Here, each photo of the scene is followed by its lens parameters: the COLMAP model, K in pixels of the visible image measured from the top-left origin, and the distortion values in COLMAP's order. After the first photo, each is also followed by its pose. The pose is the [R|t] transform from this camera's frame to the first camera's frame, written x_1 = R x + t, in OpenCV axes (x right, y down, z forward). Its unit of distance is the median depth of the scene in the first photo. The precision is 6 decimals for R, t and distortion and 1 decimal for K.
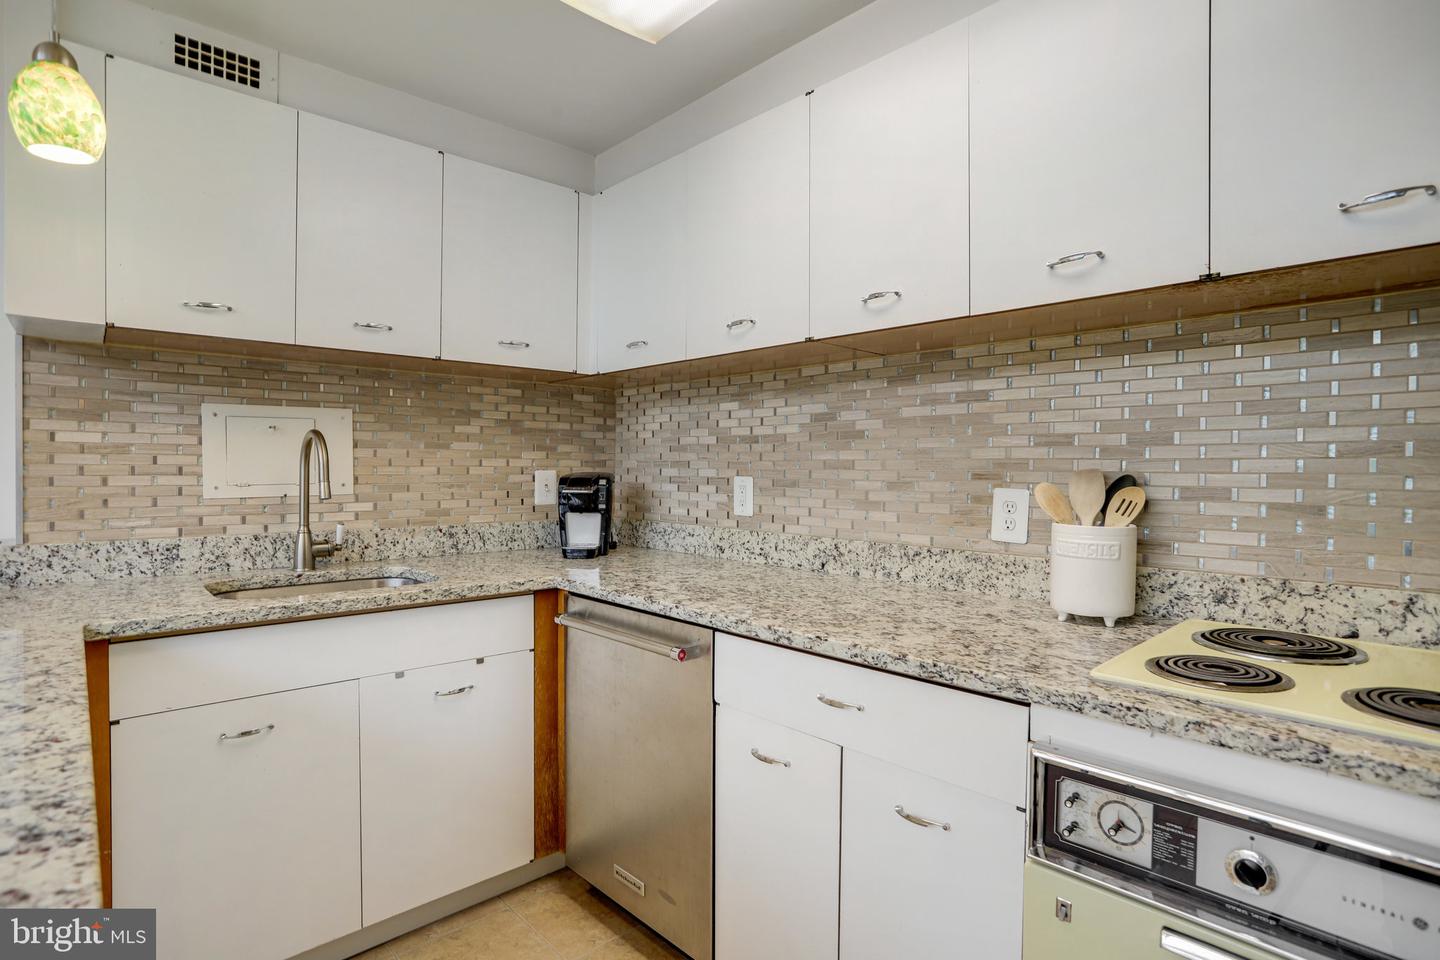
lens RADIAL K [[737.4, 0, 753.0], [0, 737.4, 478.5], [0, 0, 1]] dist [-0.040729, 0.018745]
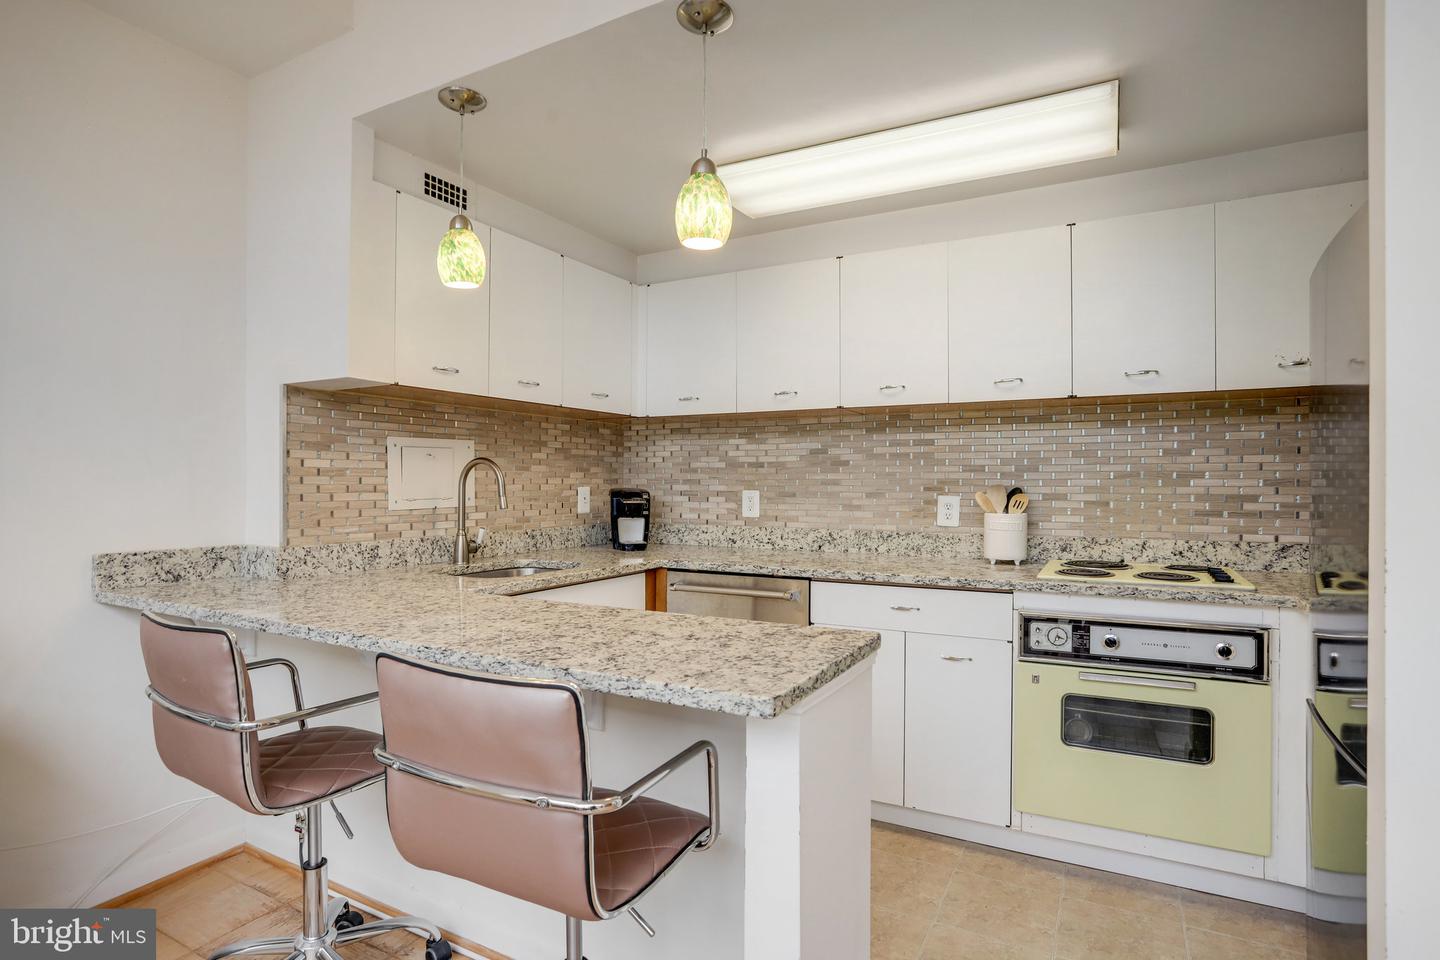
lens RADIAL K [[737.4, 0, 744.1], [0, 737.4, 491.3], [0, 0, 1]] dist [-0.040729, 0.018745]
pose [[0.949178, -0.007762, 0.314644, -0.601729], [0.008291, 0.999966, -0.000341, -0.000271], [-0.314631, 0.002933, 0.949210, -0.465376]]
